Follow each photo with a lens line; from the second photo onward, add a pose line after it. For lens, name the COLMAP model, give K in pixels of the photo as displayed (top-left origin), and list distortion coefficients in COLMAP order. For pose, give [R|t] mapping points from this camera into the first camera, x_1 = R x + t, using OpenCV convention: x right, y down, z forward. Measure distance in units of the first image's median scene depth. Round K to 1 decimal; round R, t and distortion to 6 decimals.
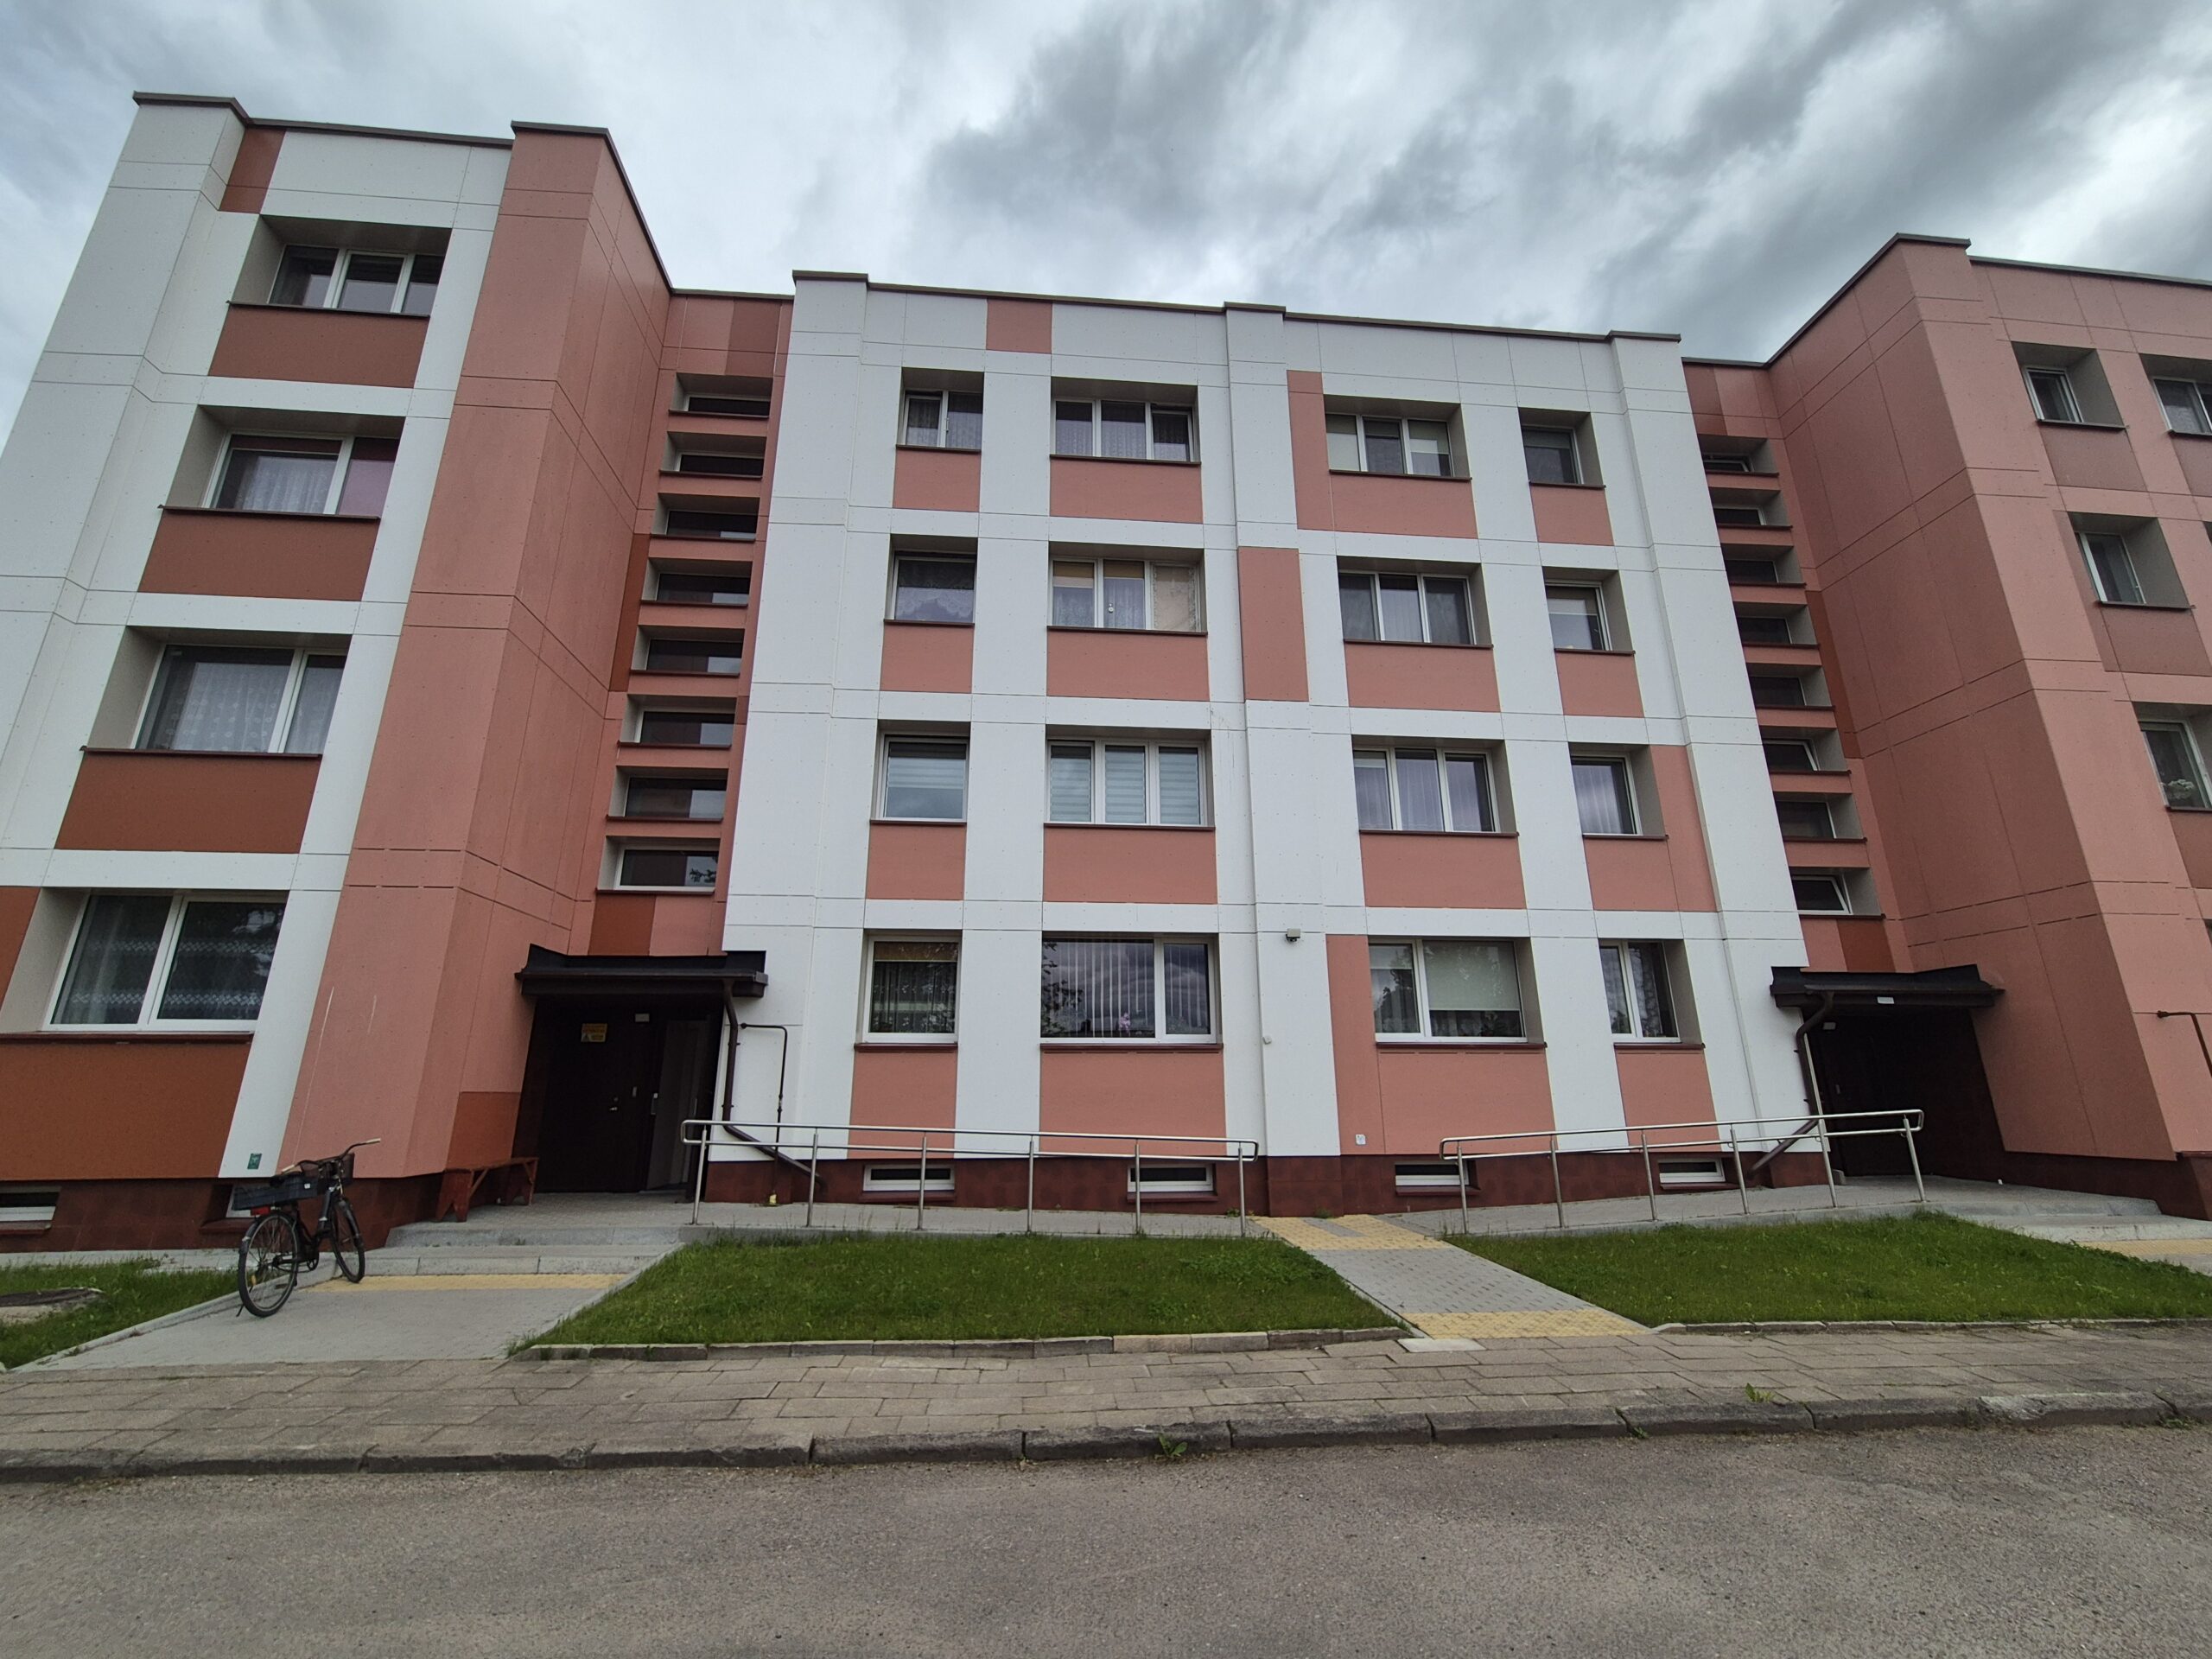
lens RADIAL K [[872.2, 0, 1107.8], [0, 872.2, 901.7], [0, 0, 1]] dist [-0.021683, 0.000170]
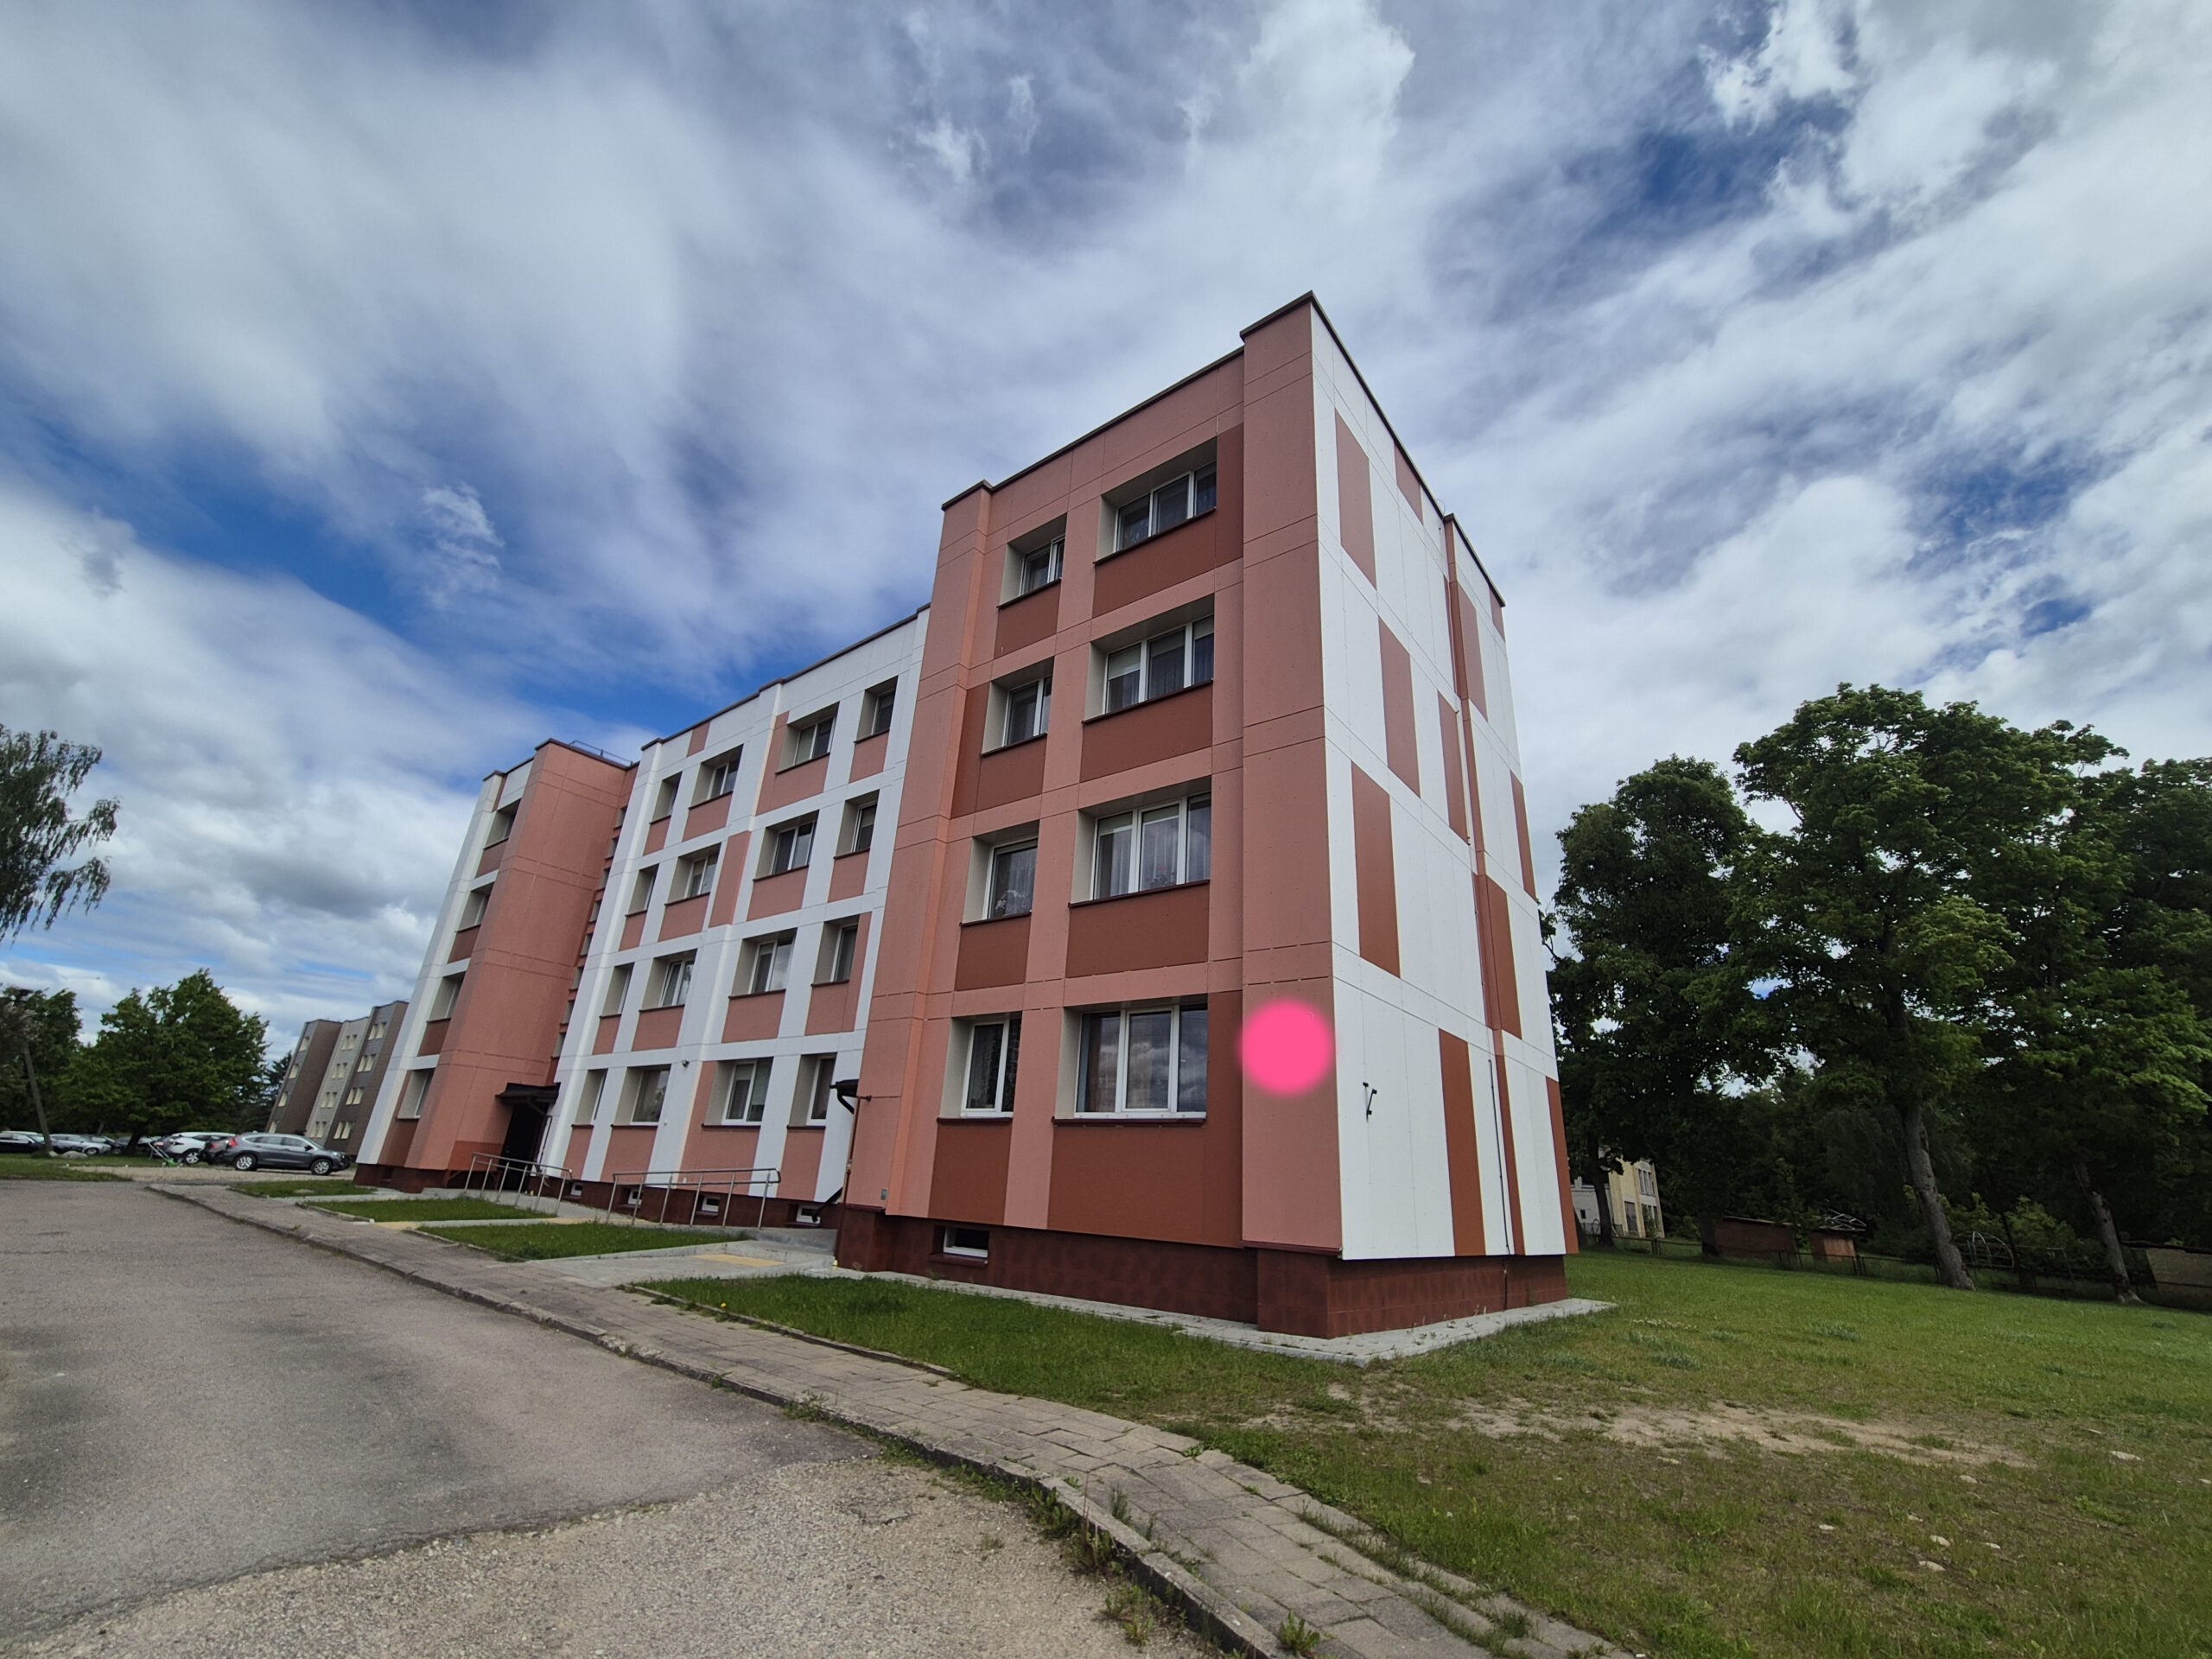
lens RADIAL K [[900.3, 0, 1107.3], [0, 900.3, 834.1], [0, 0, 1]] dist [-0.002645, 0.000957]
pose [[0.725106, -0.205814, -0.657163, 2.012822], [0.102441, 0.975914, -0.192610, 0.020983], [0.680976, 0.072342, 0.728724, 0.174499]]
